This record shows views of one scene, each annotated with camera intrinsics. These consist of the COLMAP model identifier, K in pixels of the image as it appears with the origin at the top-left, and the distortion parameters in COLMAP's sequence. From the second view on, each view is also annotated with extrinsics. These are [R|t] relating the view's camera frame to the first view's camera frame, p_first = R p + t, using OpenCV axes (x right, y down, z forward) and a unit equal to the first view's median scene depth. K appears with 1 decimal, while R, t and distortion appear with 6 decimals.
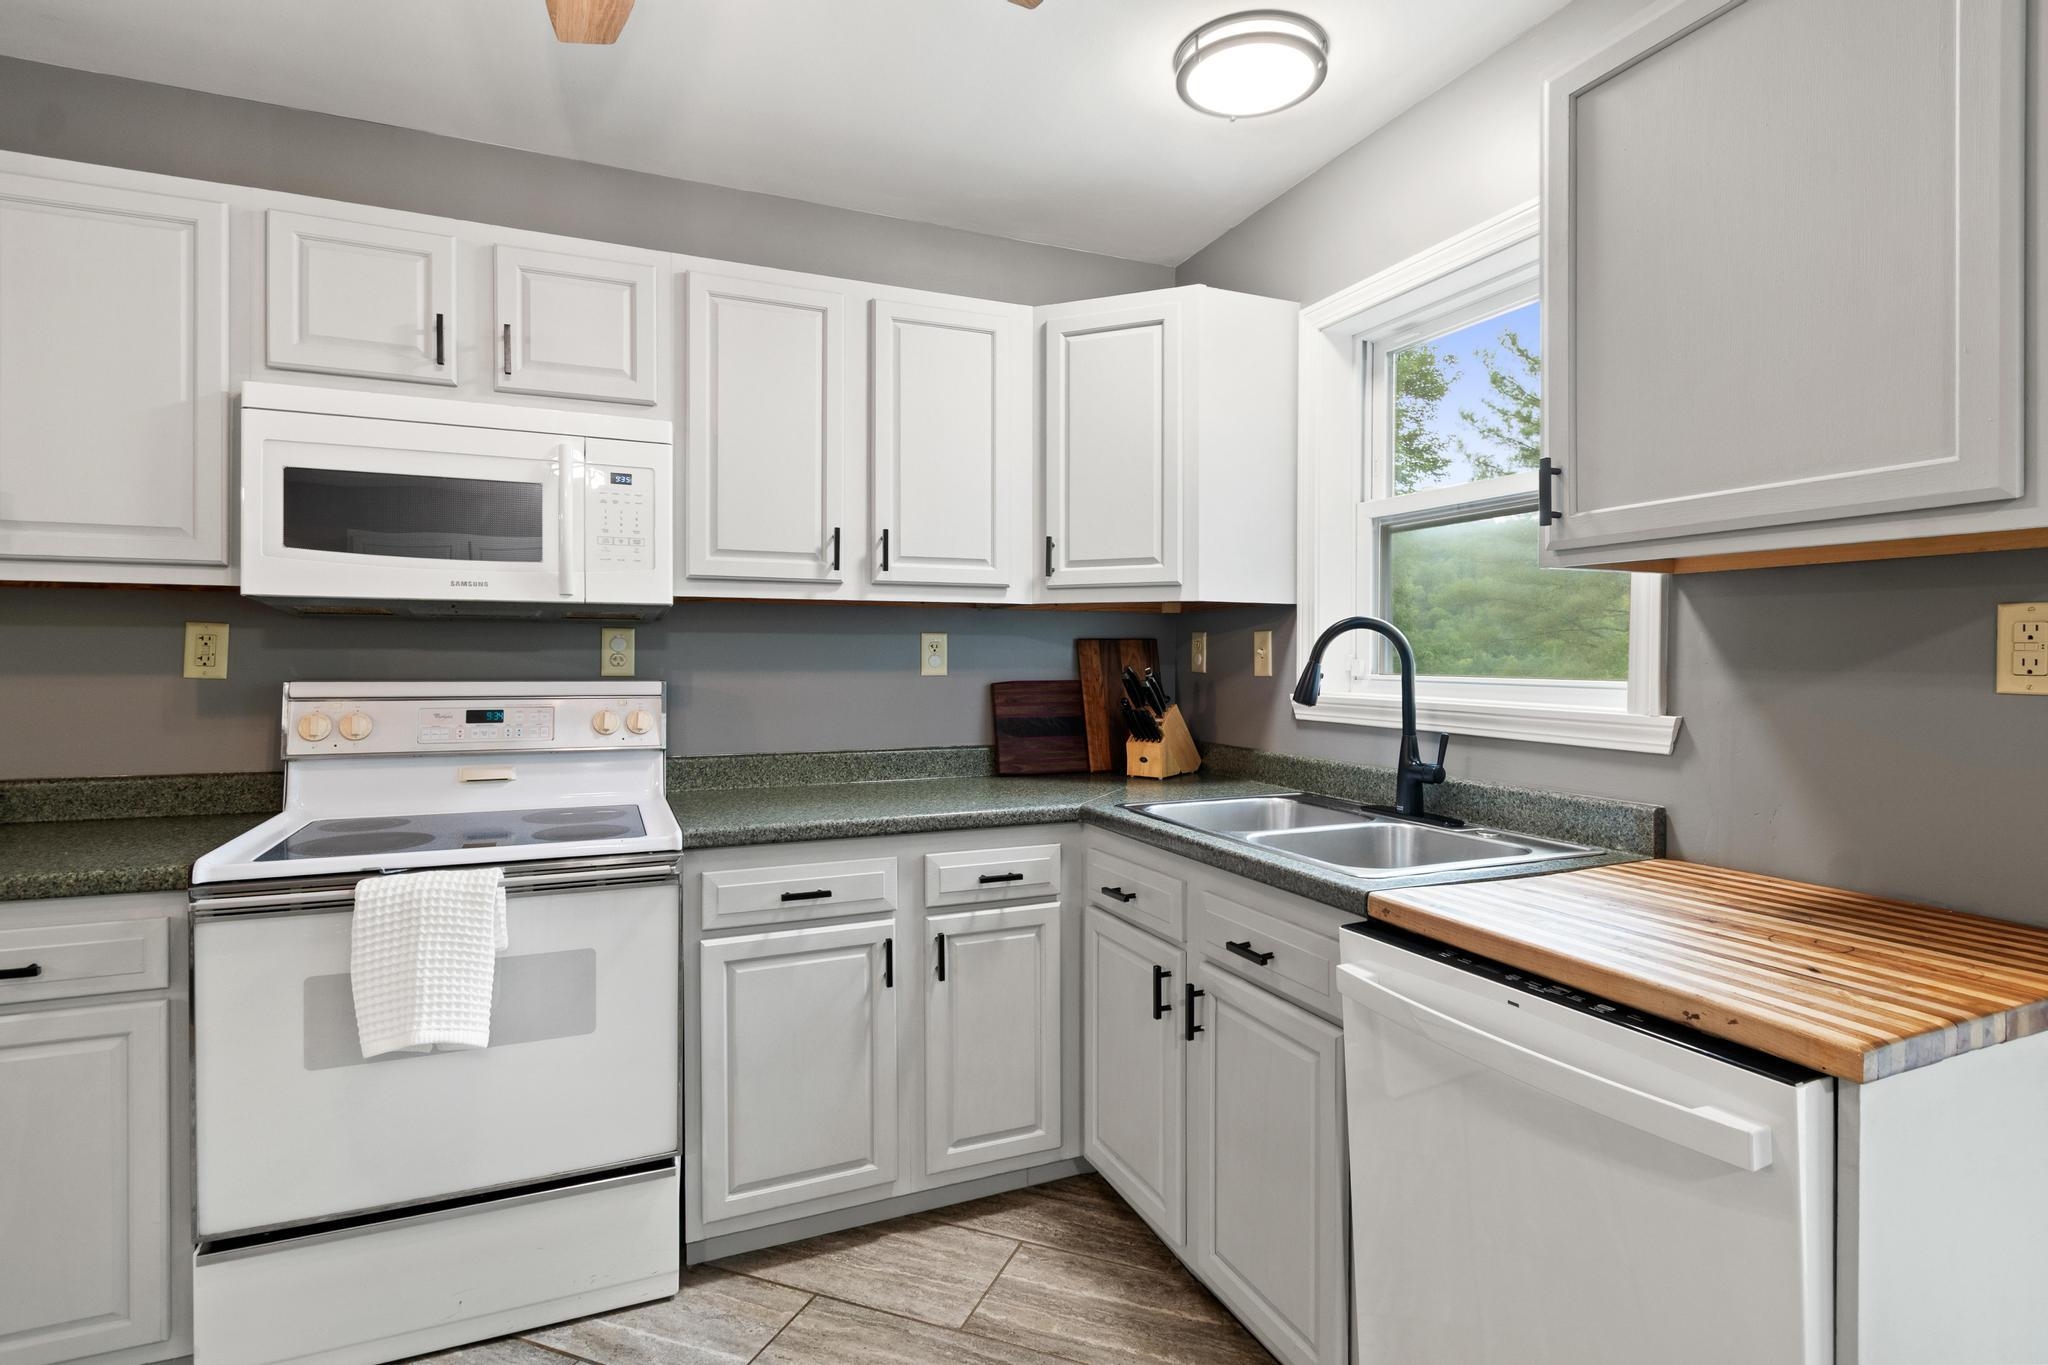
lens RADIAL K [[1014.0, 0, 1035.0], [0, 1014.0, 662.1], [0, 0, 1]] dist [0.002735, -0.001083]
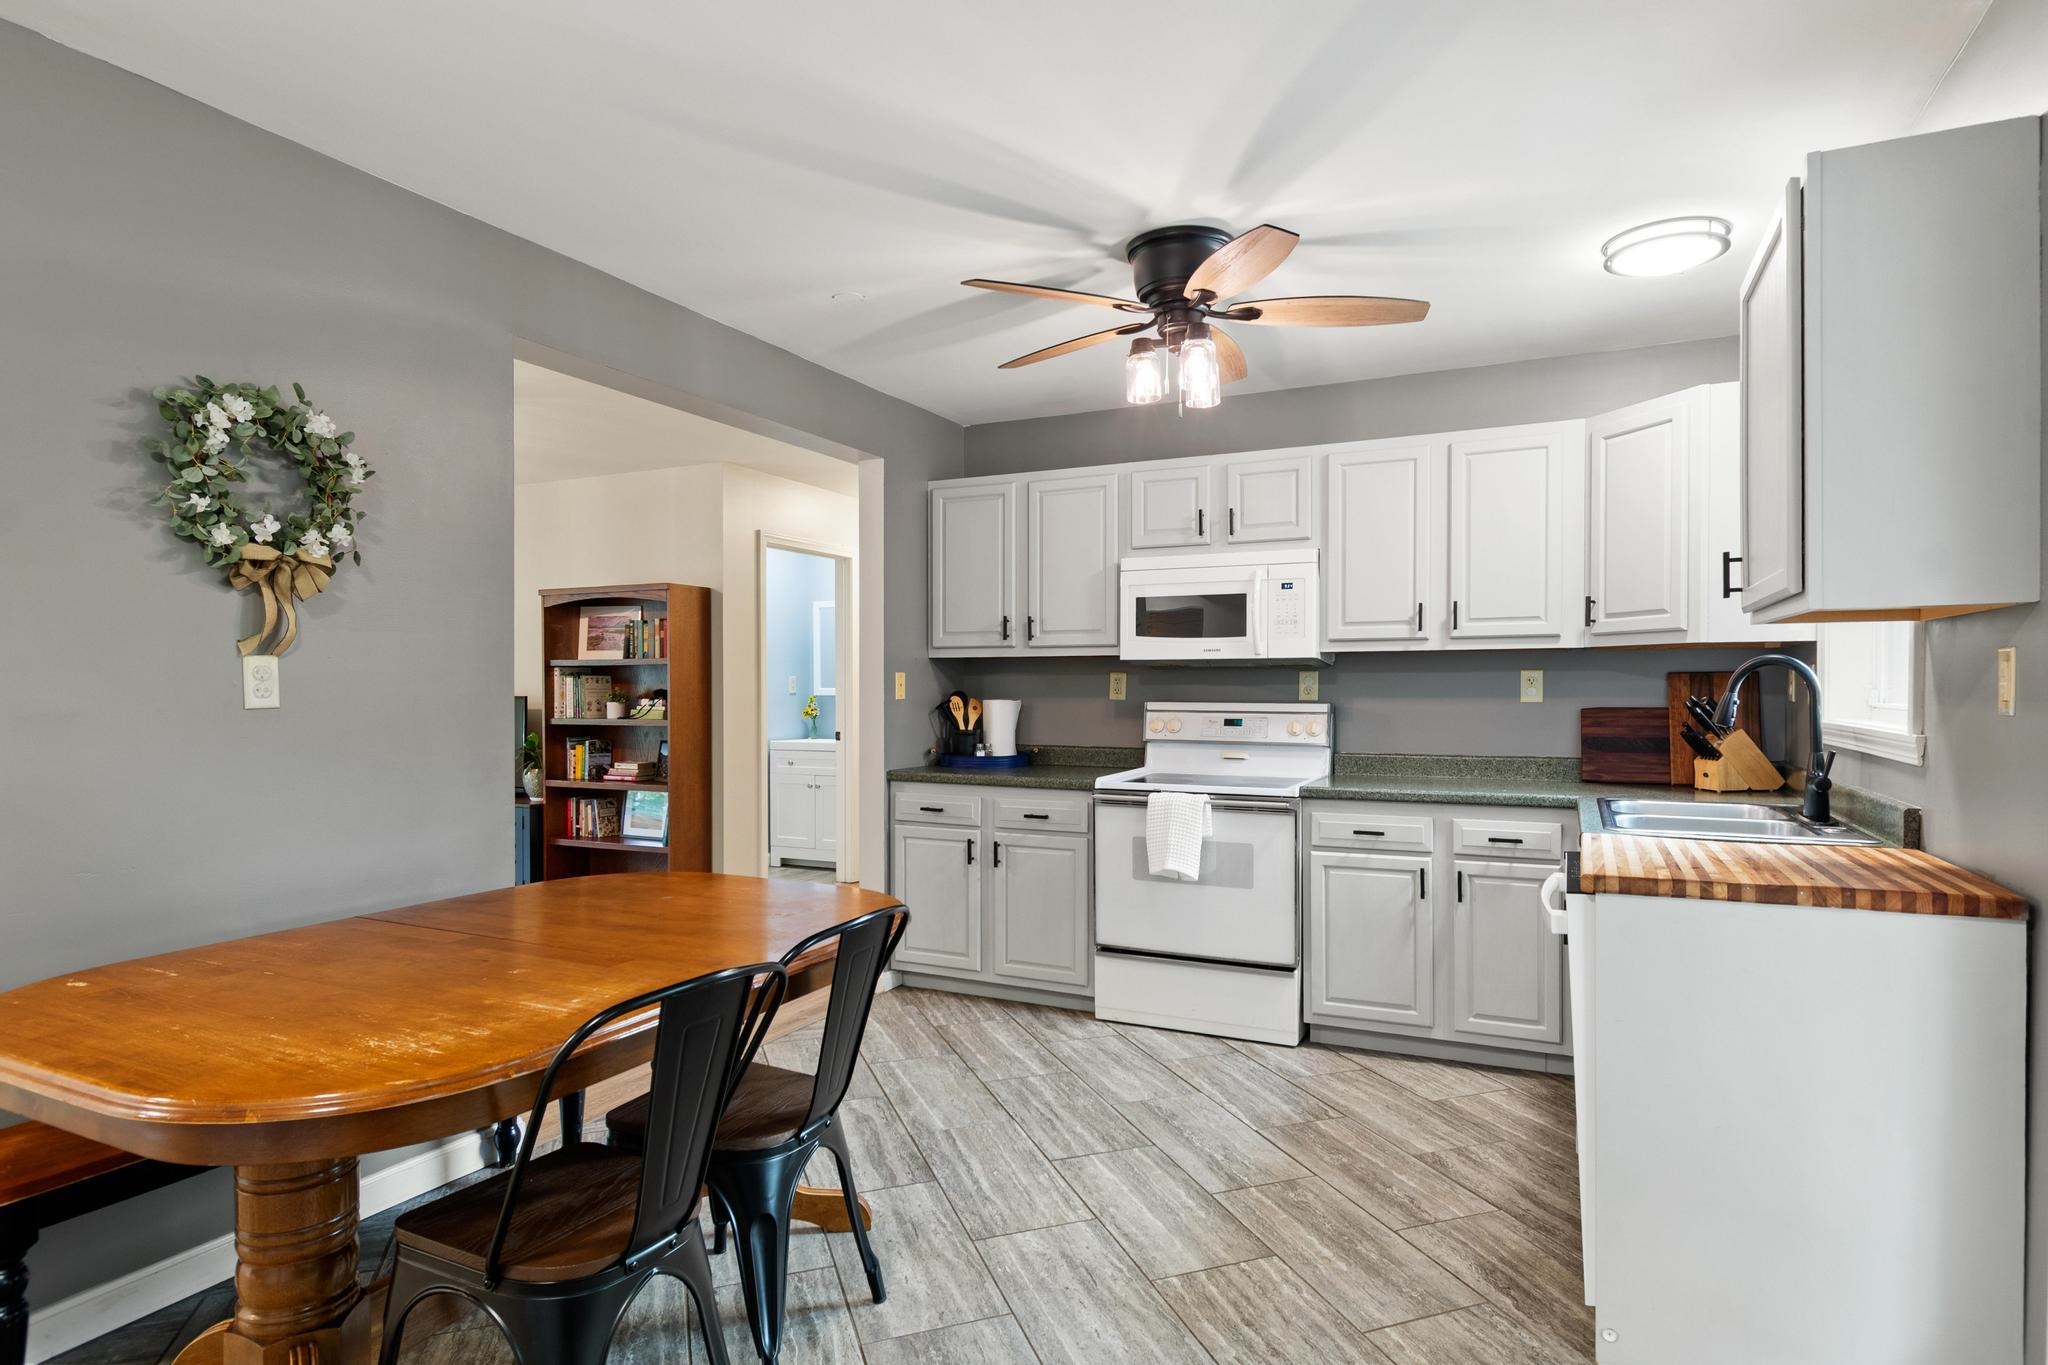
lens RADIAL K [[1137.1, 0, 1024.0], [0, 1137.1, 682.5], [0, 0, 1]] dist [-0.000850, -0.000207]
pose [[0.642474, -0.006464, -0.766280, 0.770299], [-0.001204, 0.999955, -0.009444, 0.002841], [0.766307, 0.006990, 0.642437, -0.575176]]
